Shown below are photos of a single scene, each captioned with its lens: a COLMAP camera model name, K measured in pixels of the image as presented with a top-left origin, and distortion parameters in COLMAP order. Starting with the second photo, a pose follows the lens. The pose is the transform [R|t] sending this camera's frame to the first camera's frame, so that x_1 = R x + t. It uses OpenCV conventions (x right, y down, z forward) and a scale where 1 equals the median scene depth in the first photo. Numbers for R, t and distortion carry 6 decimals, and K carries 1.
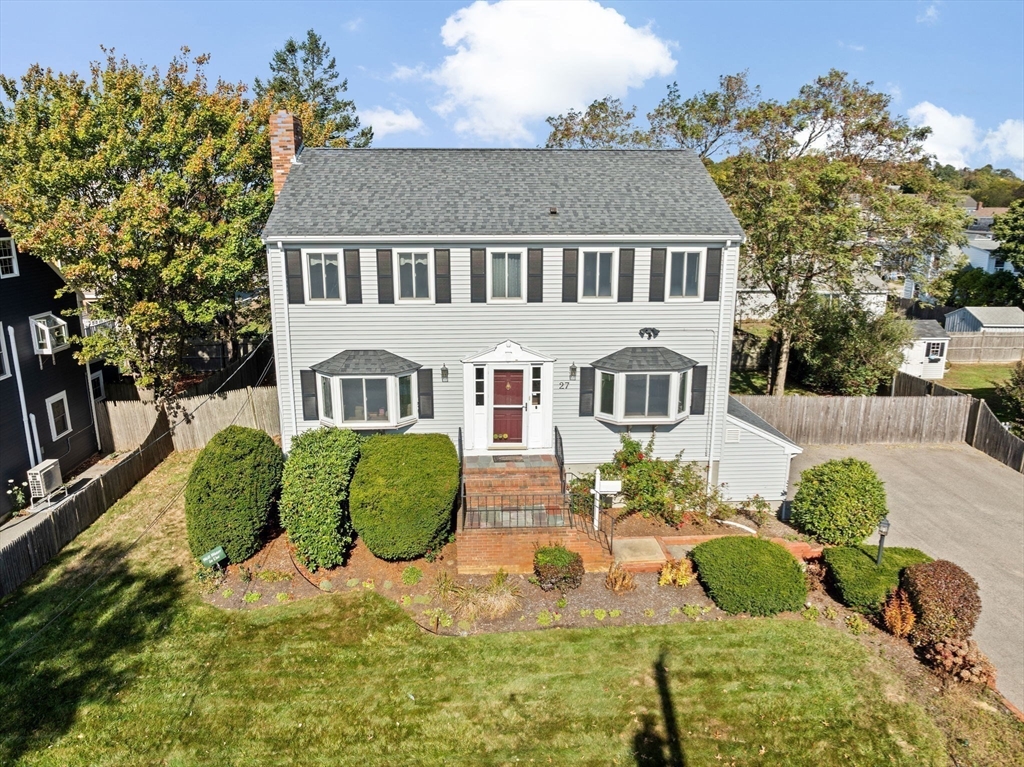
lens RADIAL K [[725.0, 0, 514.6], [0, 725.0, 385.2], [0, 0, 1]] dist [-0.038823, -0.002444]
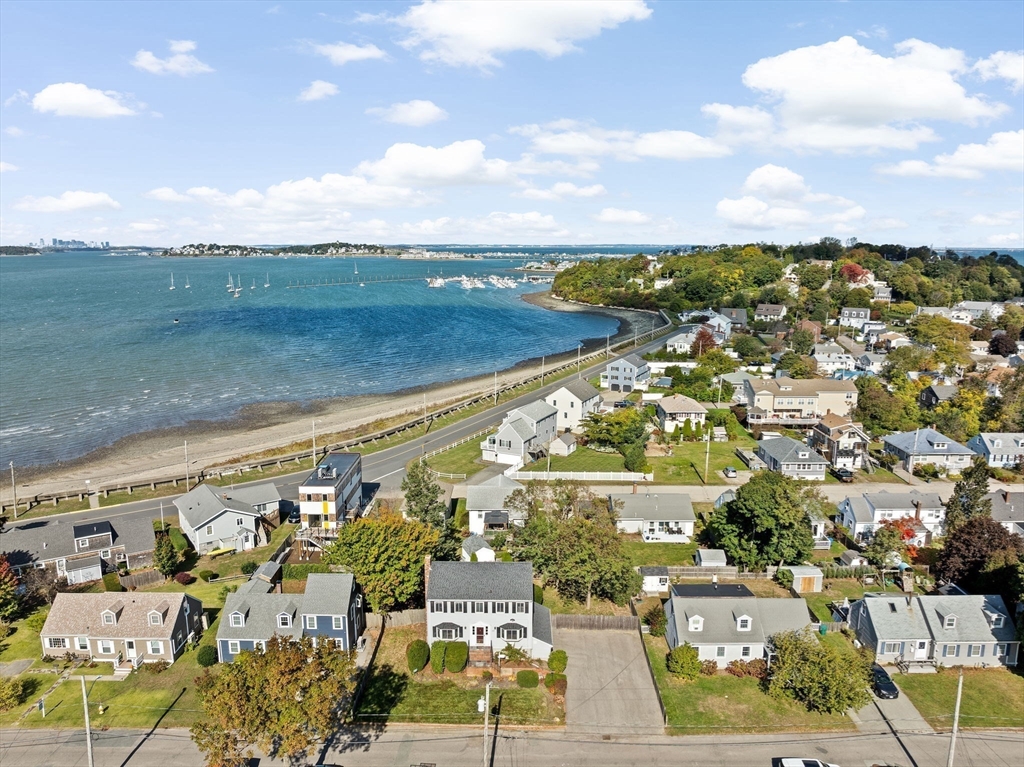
lens RADIAL K [[725.0, 0, 515.8], [0, 725.0, 381.5], [0, 0, 1]] dist [-0.038823, -0.002444]
pose [[0.998043, 0.014309, -0.060874, 0.449116], [-0.017863, 0.998142, -0.058250, -1.248405], [0.059928, 0.059223, 0.996444, -3.396684]]
